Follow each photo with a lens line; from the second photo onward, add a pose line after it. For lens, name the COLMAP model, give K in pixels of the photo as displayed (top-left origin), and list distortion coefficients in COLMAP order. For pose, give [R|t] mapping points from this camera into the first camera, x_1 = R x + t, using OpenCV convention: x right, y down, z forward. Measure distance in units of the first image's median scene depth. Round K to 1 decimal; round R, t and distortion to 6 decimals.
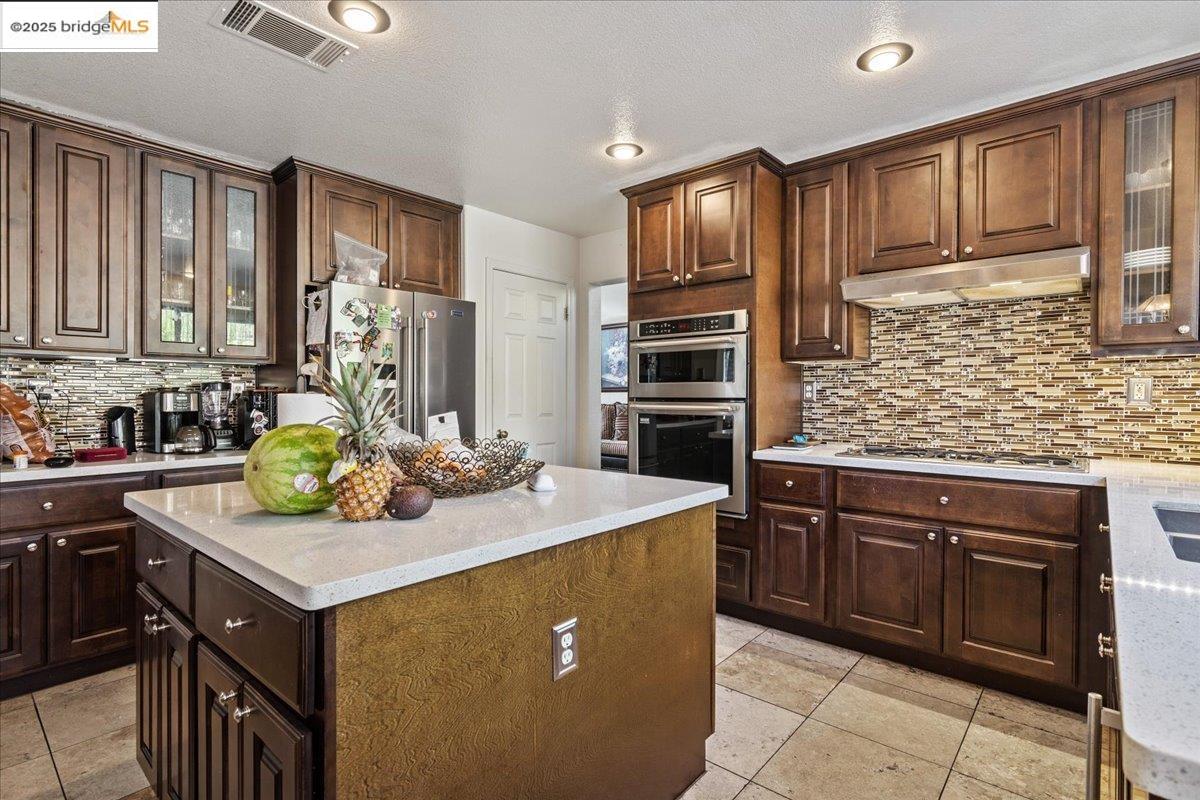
lens RADIAL K [[585.7, 0, 603.9], [0, 585.7, 395.5], [0, 0, 1]] dist [-0.001978, -0.000113]
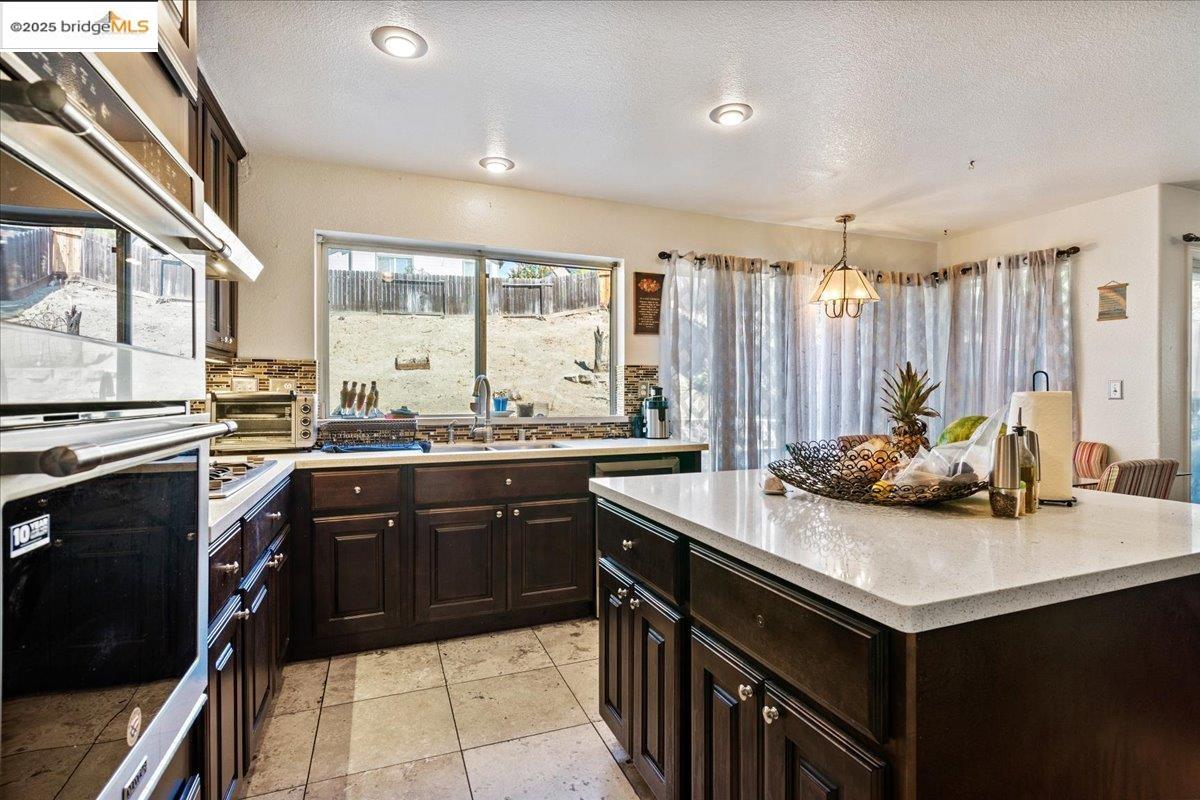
lens RADIAL K [[585.7, 0, 603.9], [0, 585.7, 395.5], [0, 0, 1]] dist [-0.001978, -0.000113]
pose [[-0.885297, 0.004166, 0.465006, -0.270319], [0.005785, 0.999981, 0.002054, 0.006289], [-0.464989, 0.004508, -0.885305, 1.740141]]
